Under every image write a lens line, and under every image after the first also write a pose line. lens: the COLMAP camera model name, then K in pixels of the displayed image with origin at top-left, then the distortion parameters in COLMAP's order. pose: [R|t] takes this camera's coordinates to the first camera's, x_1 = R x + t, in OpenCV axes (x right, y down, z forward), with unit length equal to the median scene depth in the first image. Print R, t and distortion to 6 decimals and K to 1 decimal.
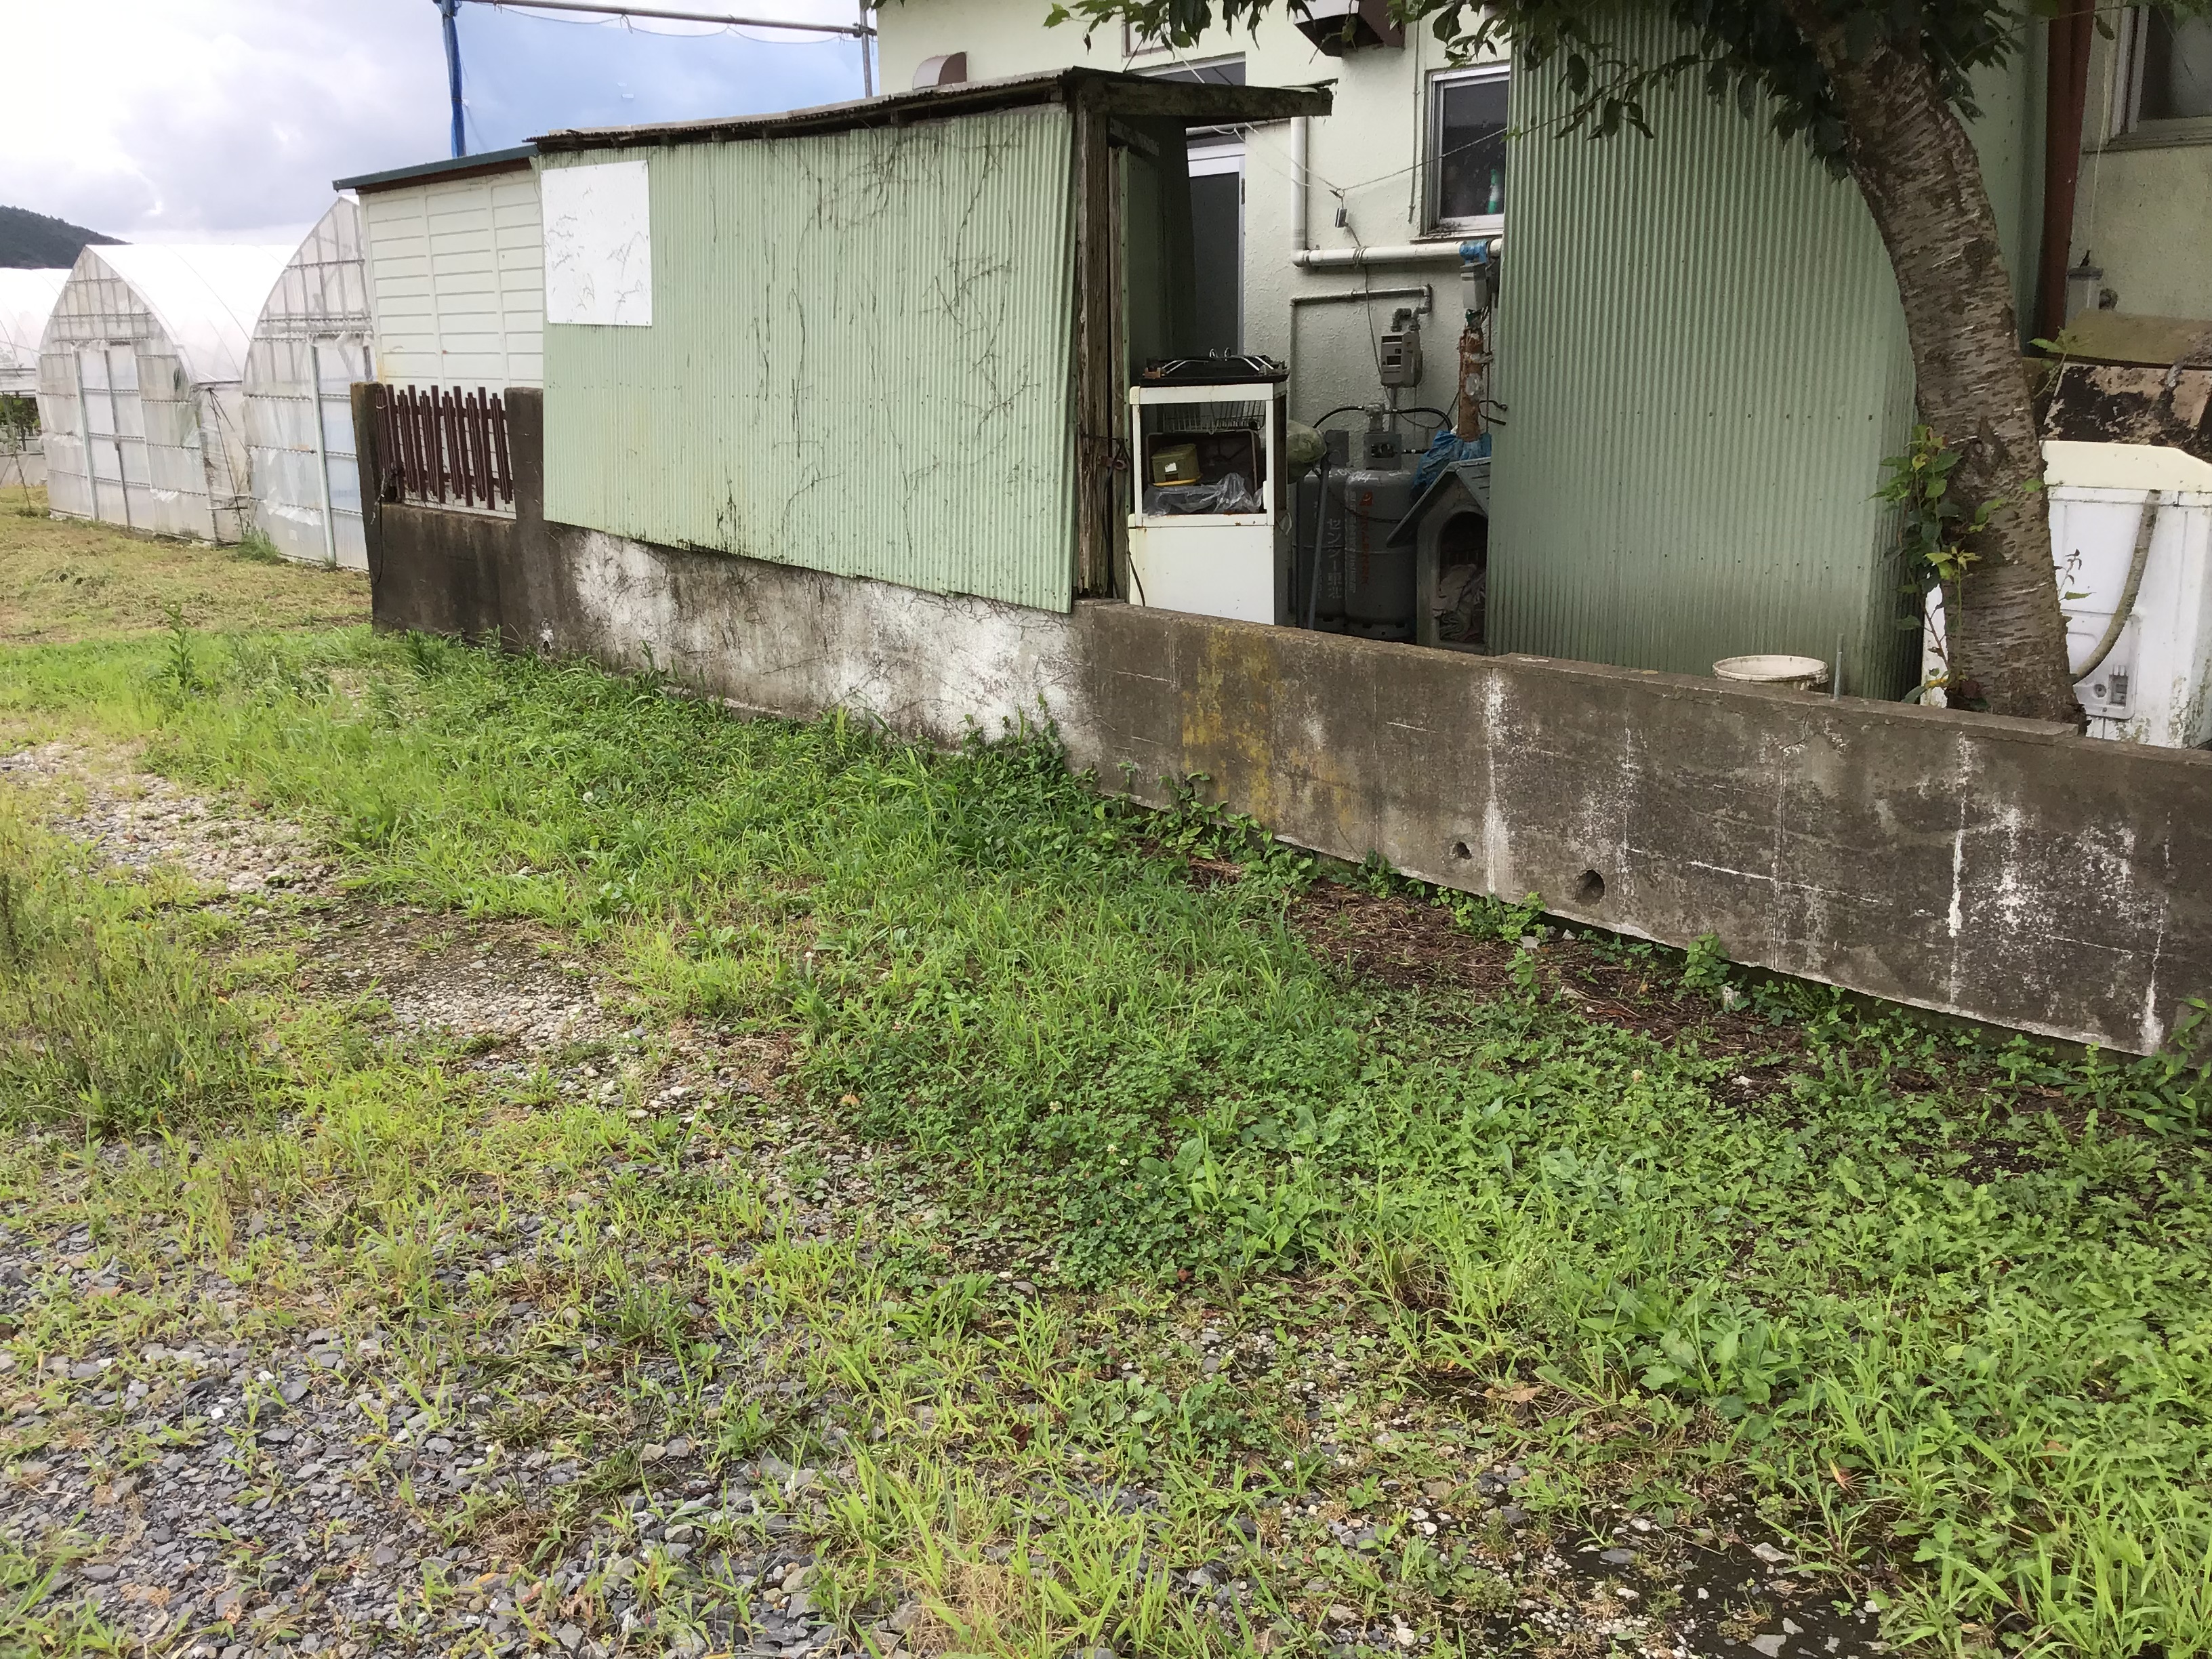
lens RADIAL K [[1993.1, 0, 1106.0], [0, 1993.1, 829.5], [0, 0, 1]] dist [0.075374, -0.001475]
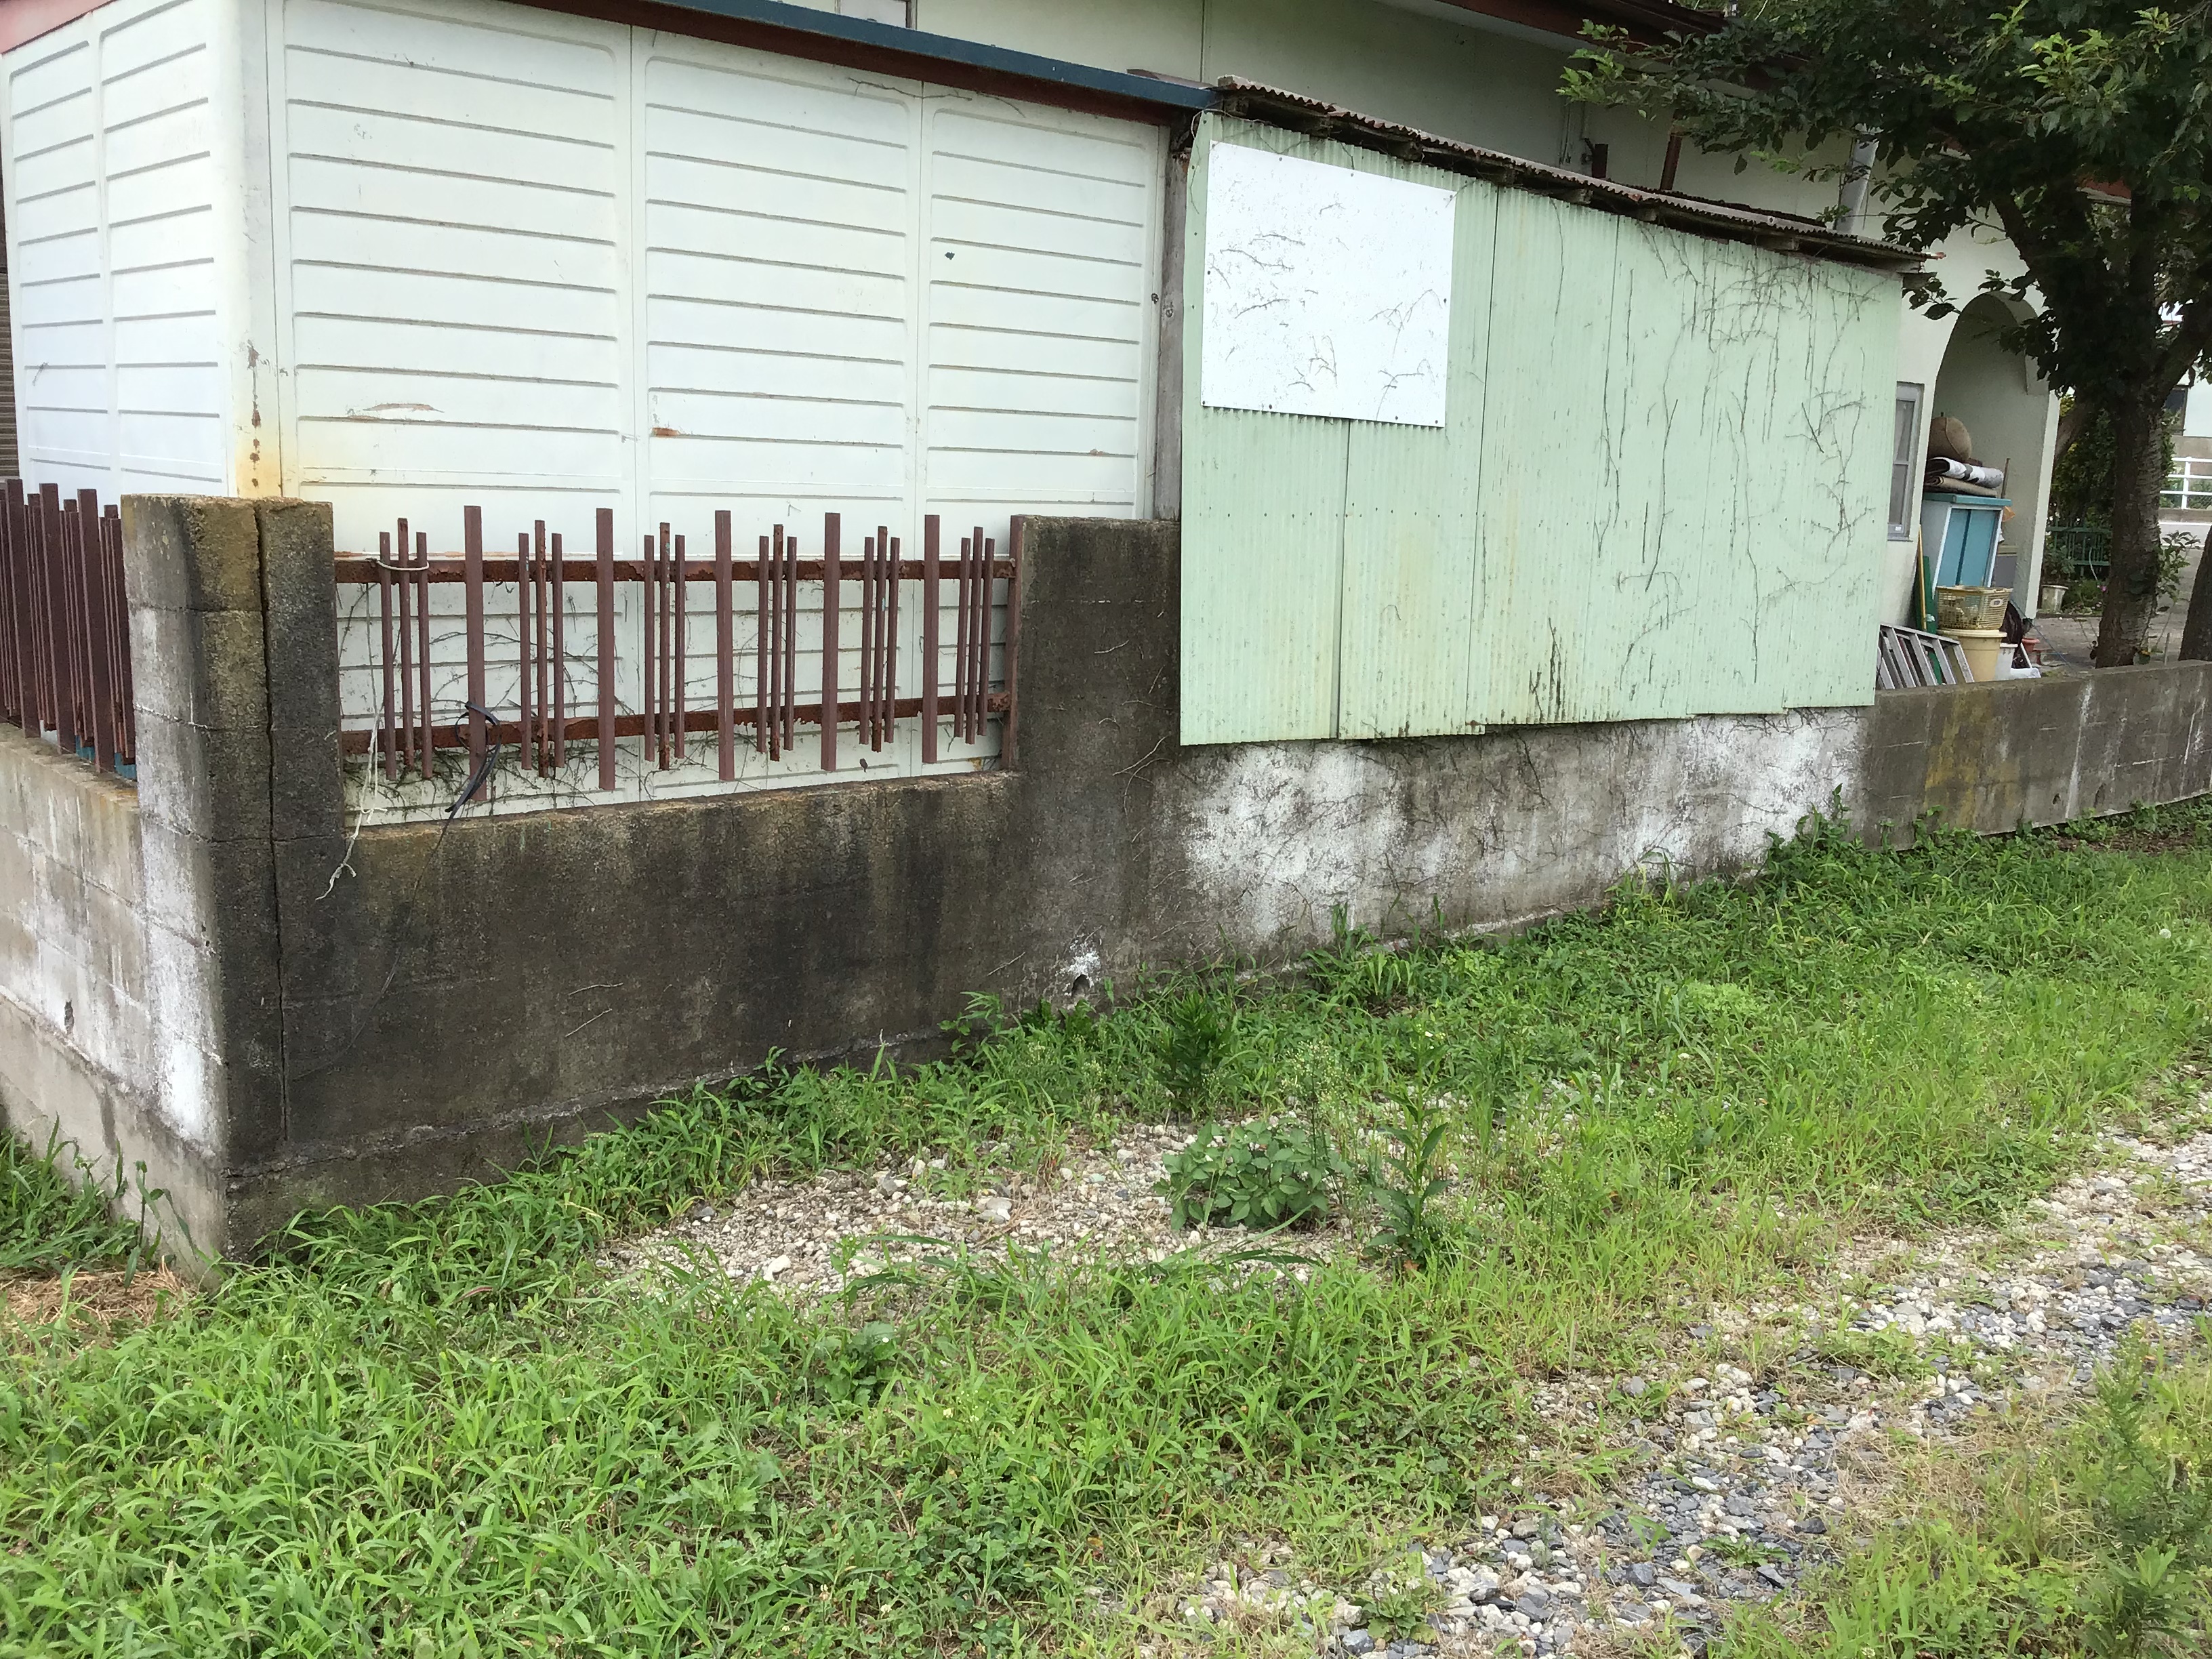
lens RADIAL K [[2022.6, 0, 1106.0], [0, 2022.6, 829.5], [0, 0, 1]] dist [0.004121, 0.000150]
pose [[0.003464, -0.172161, 0.985063, -0.997852], [0.200206, 0.965244, 0.167993, -0.273690], [-0.979748, 0.196633, 0.037811, 1.188365]]
